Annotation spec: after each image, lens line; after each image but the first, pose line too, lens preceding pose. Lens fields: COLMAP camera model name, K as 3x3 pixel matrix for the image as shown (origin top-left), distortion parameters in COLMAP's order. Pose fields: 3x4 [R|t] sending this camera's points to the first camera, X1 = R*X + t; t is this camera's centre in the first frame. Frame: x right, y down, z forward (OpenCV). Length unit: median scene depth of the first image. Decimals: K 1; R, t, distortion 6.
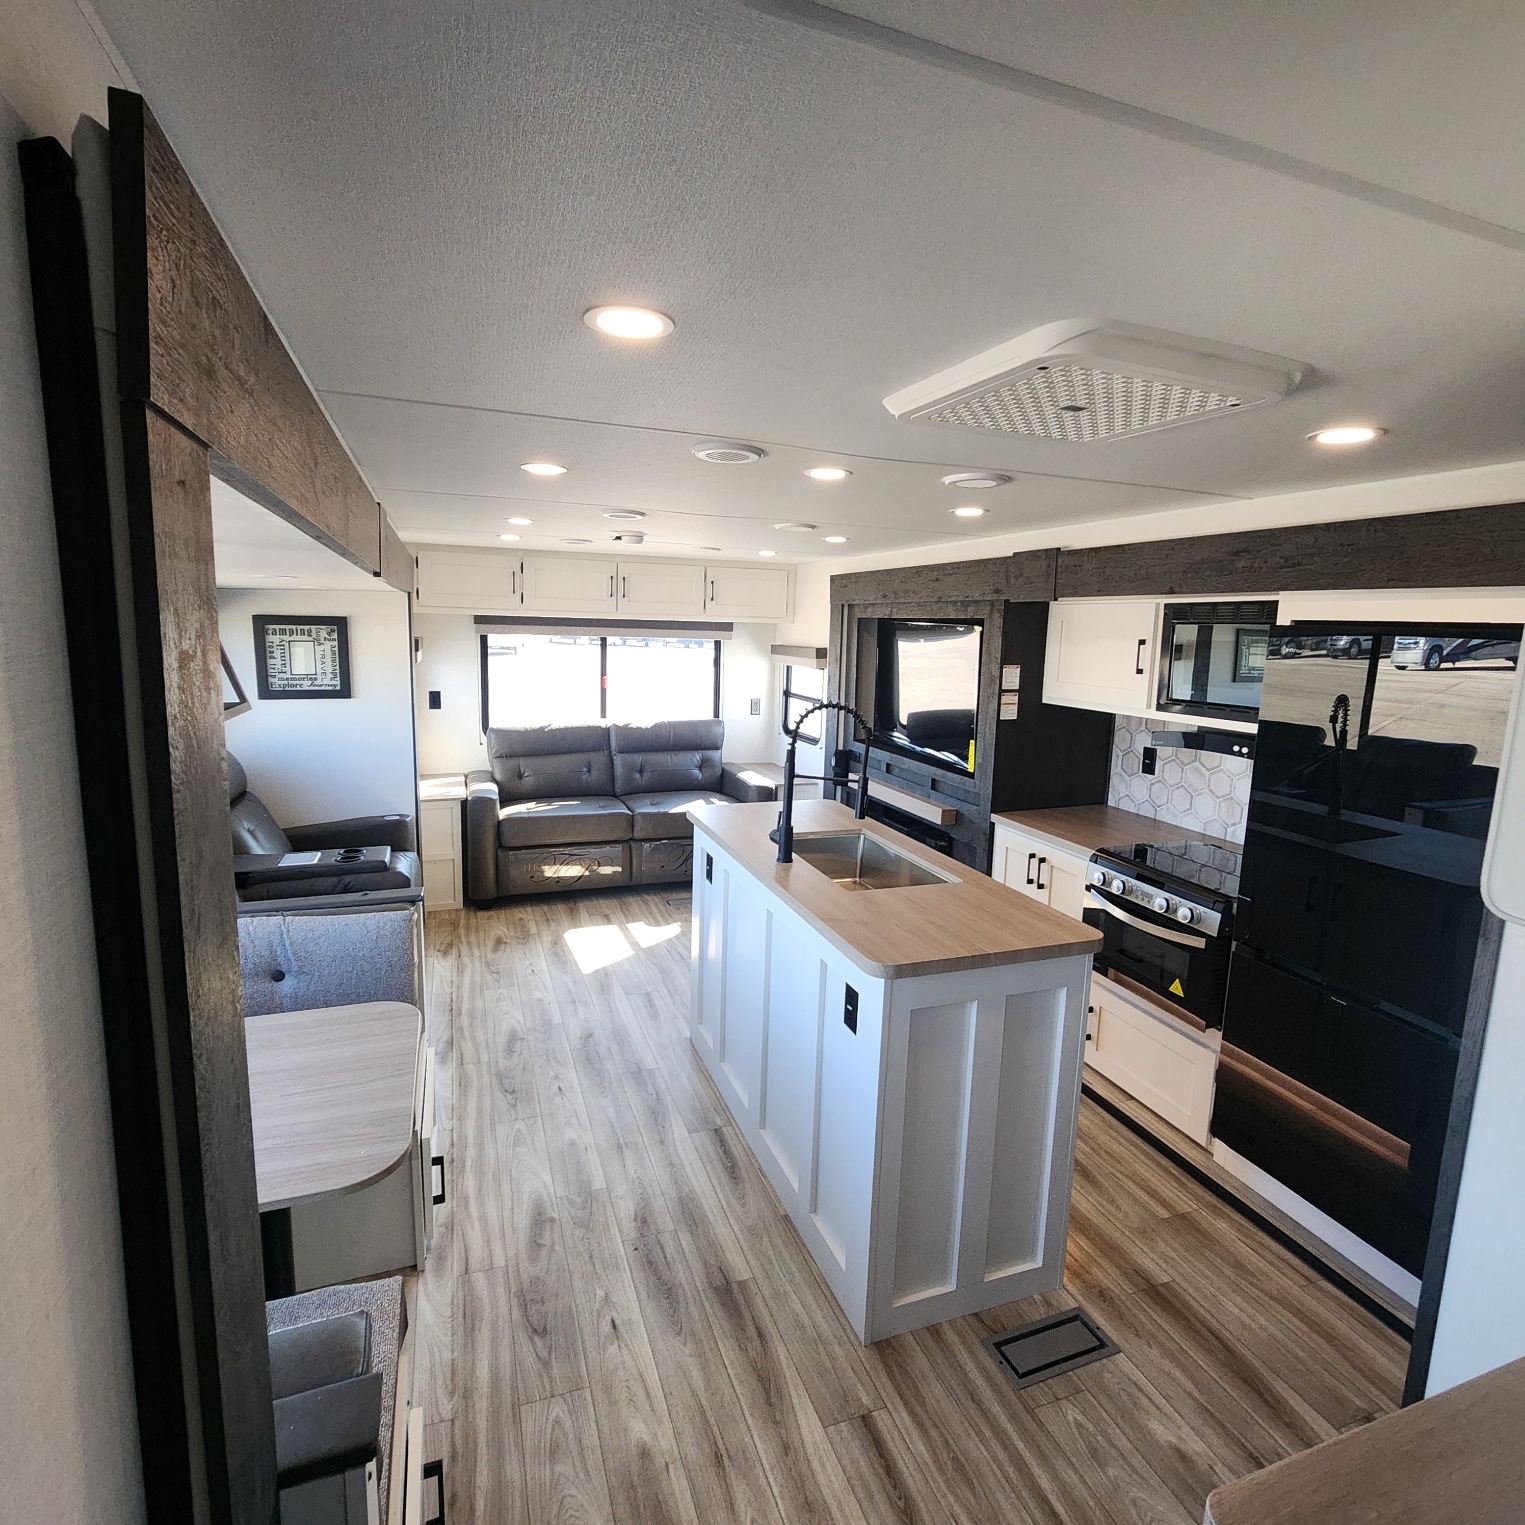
lens RADIAL K [[828.3, 0, 760.1], [0, 828.3, 747.5], [0, 0, 1]] dist [0.000965, -0.000101]
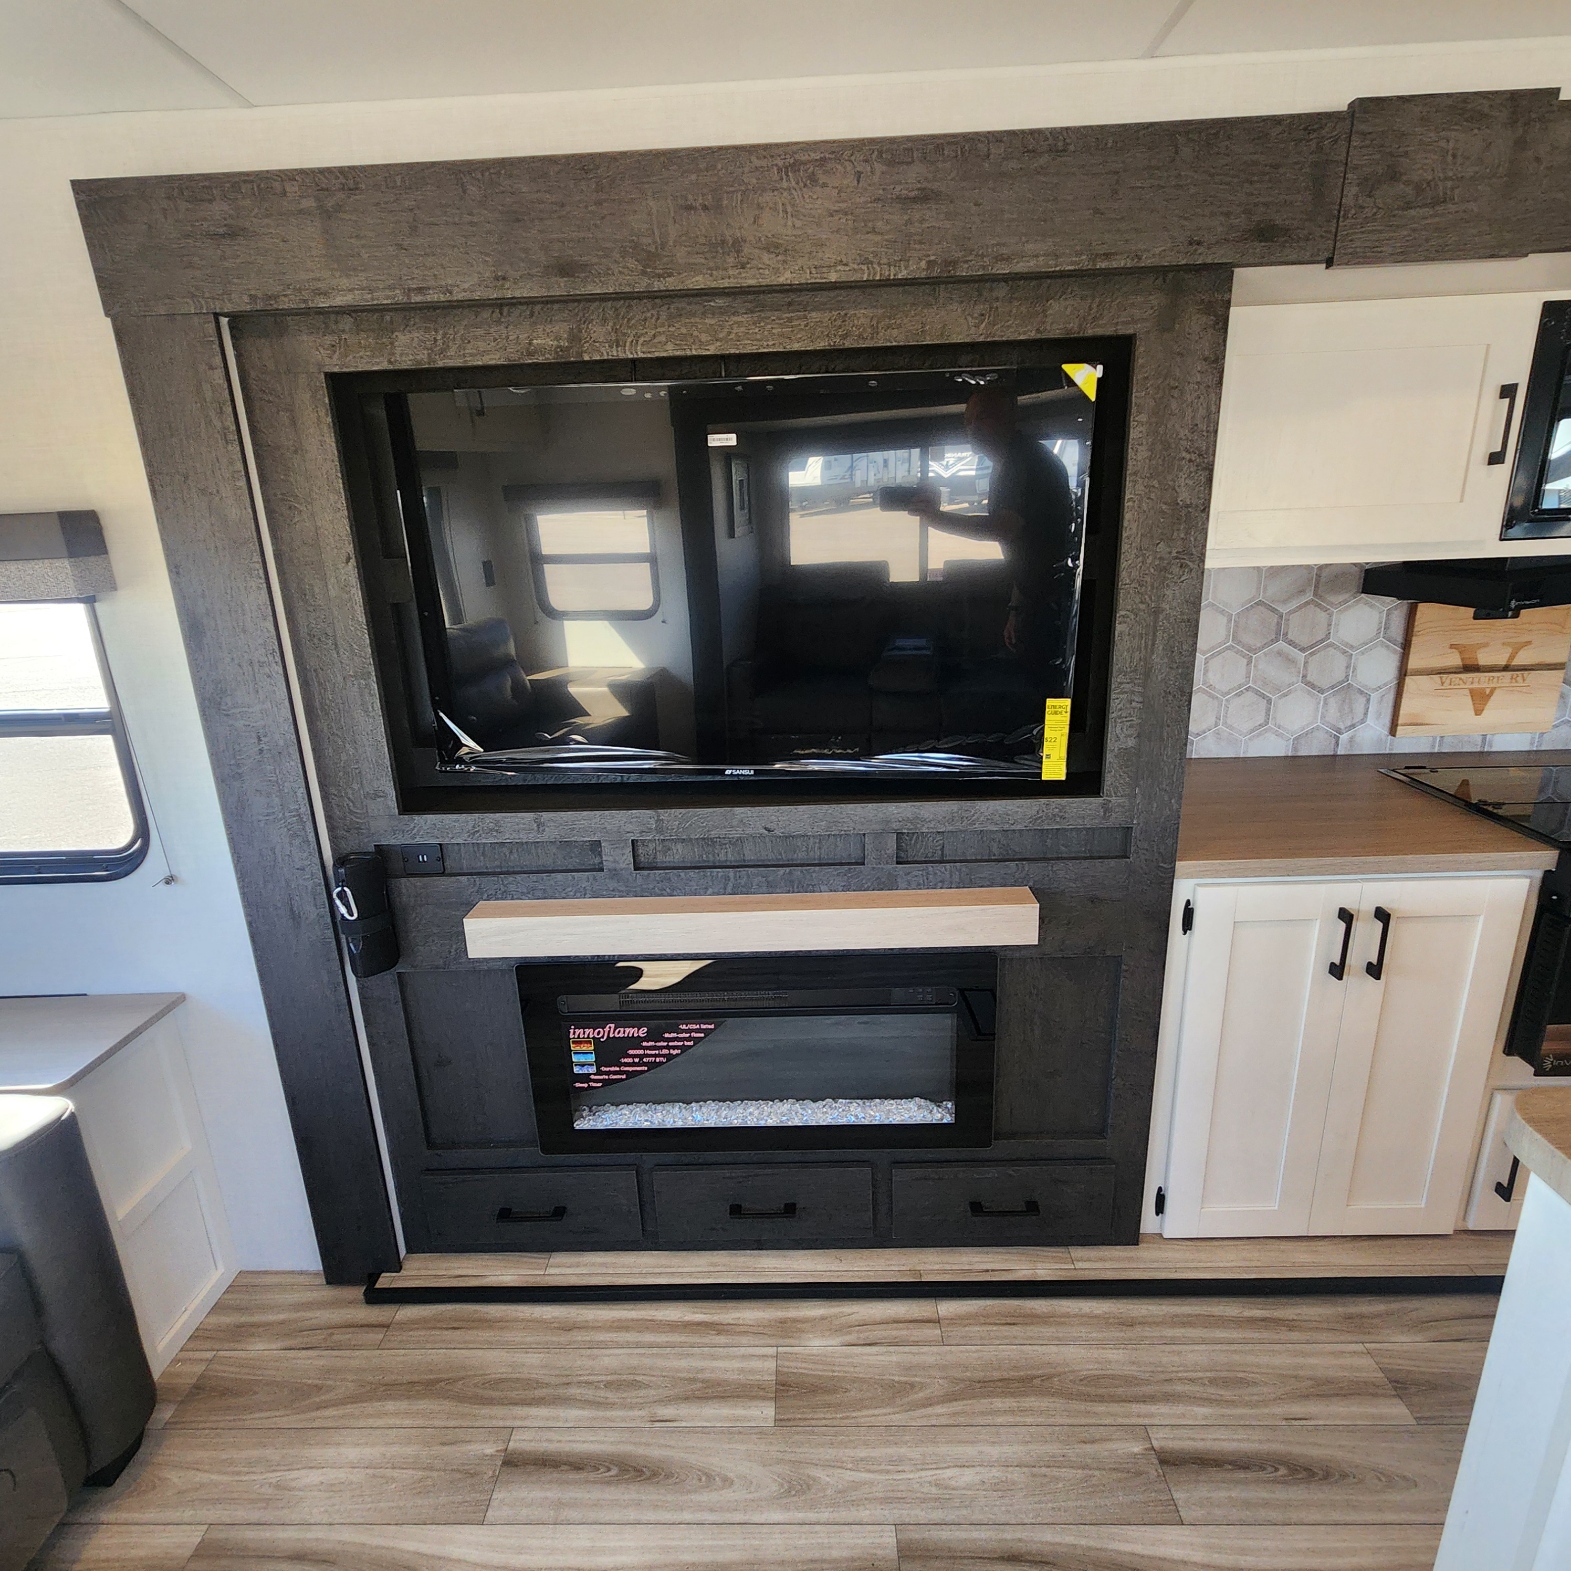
lens RADIAL K [[875.0, 0, 780.6], [0, 875.0, 771.7], [0, 0, 1]] dist [0.003314, 0.000301]
pose [[0.365443, -0.298451, 0.881691, -0.150296], [0.183211, 0.951739, 0.246225, -0.101605], [-0.912626, 0.071555, 0.402485, 1.007126]]
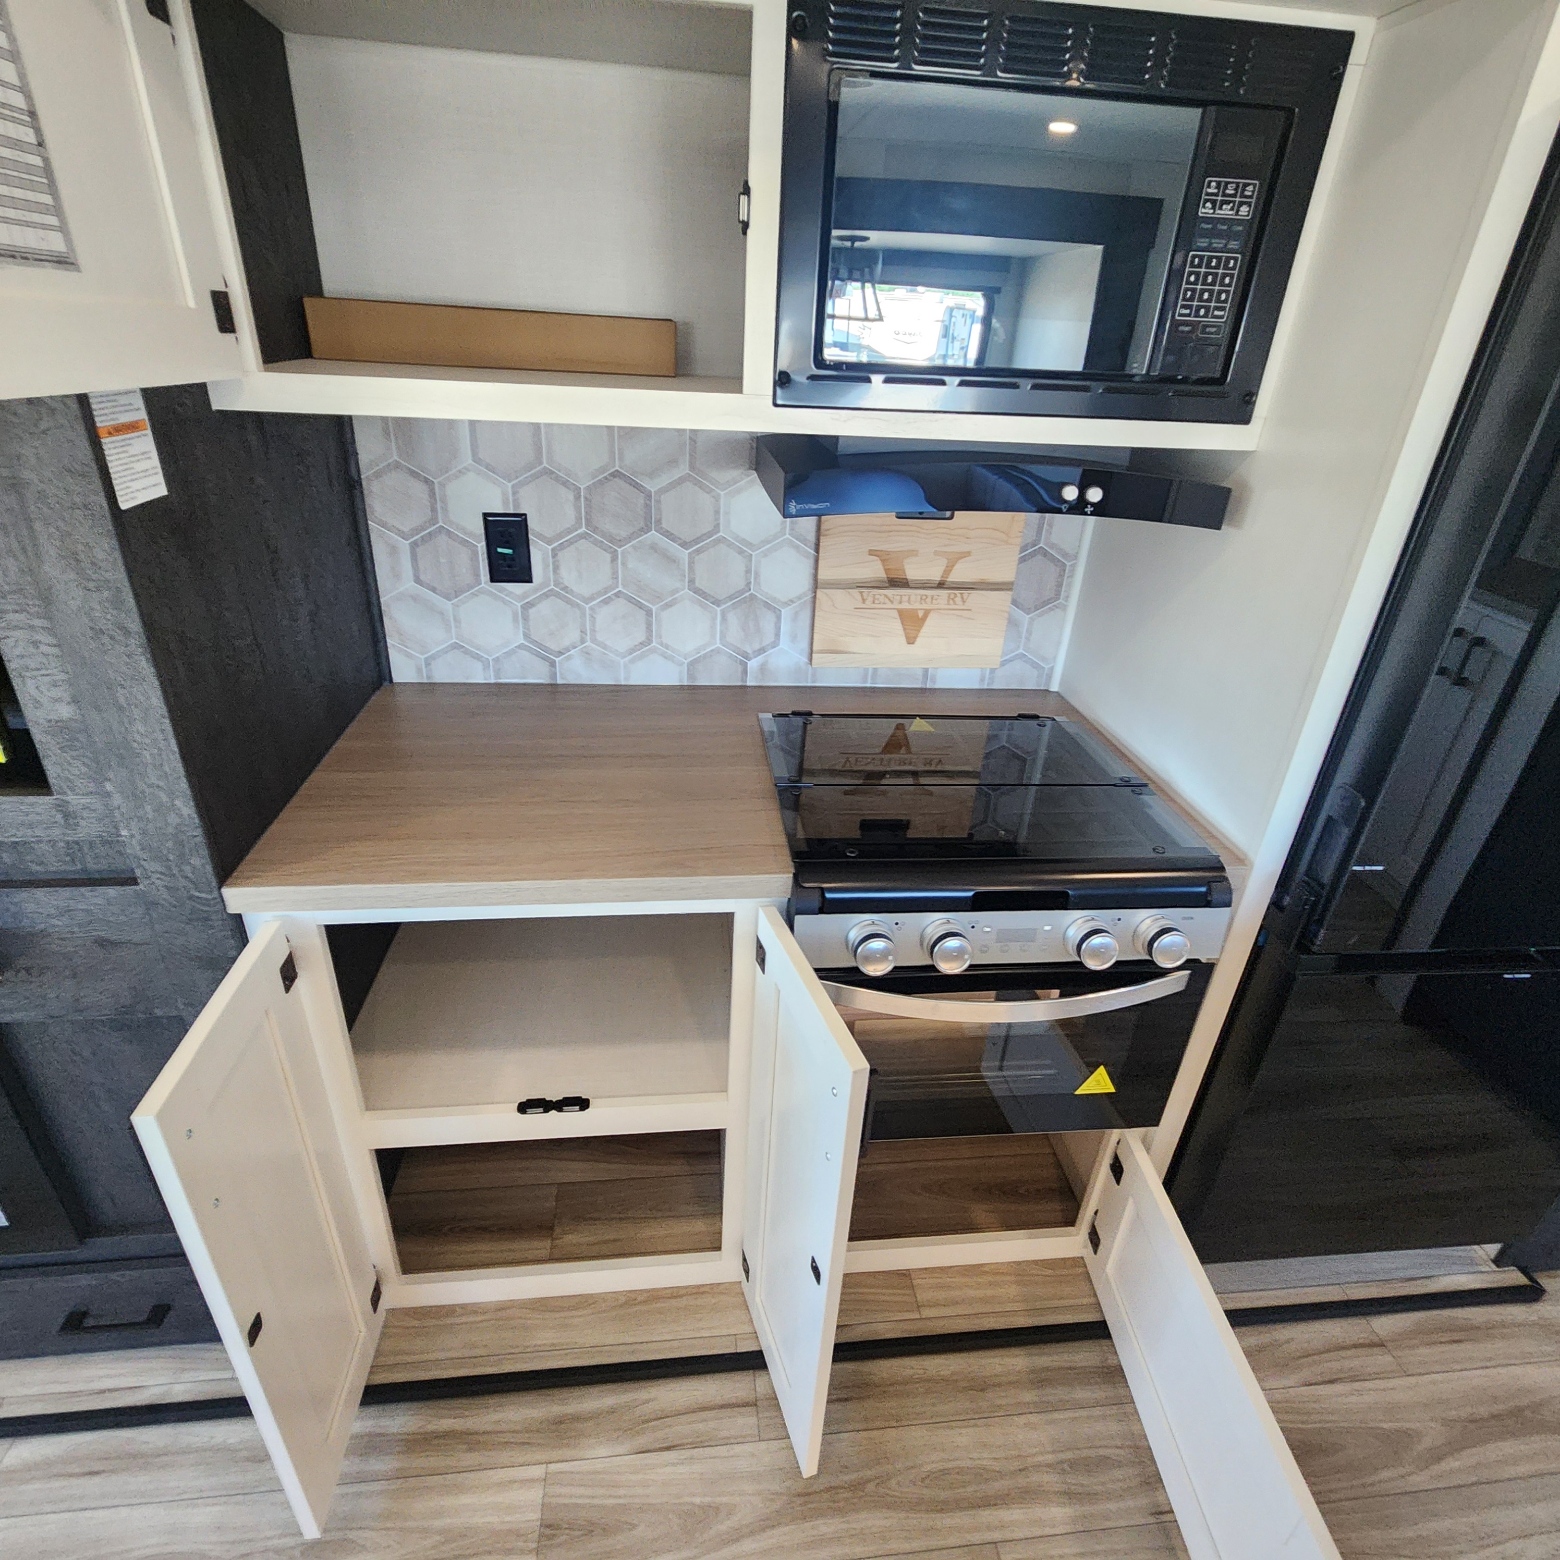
lens RADIAL K [[863.4, 0, 780.2], [0, 863.4, 772.9], [0, 0, 1]] dist [0.000513, 0.002847]
pose [[0.241578, -0.451235, 0.859085, 0.106674], [0.101312, 0.892197, 0.440137, -0.054379], [-0.965078, -0.019292, 0.261251, 0.767578]]
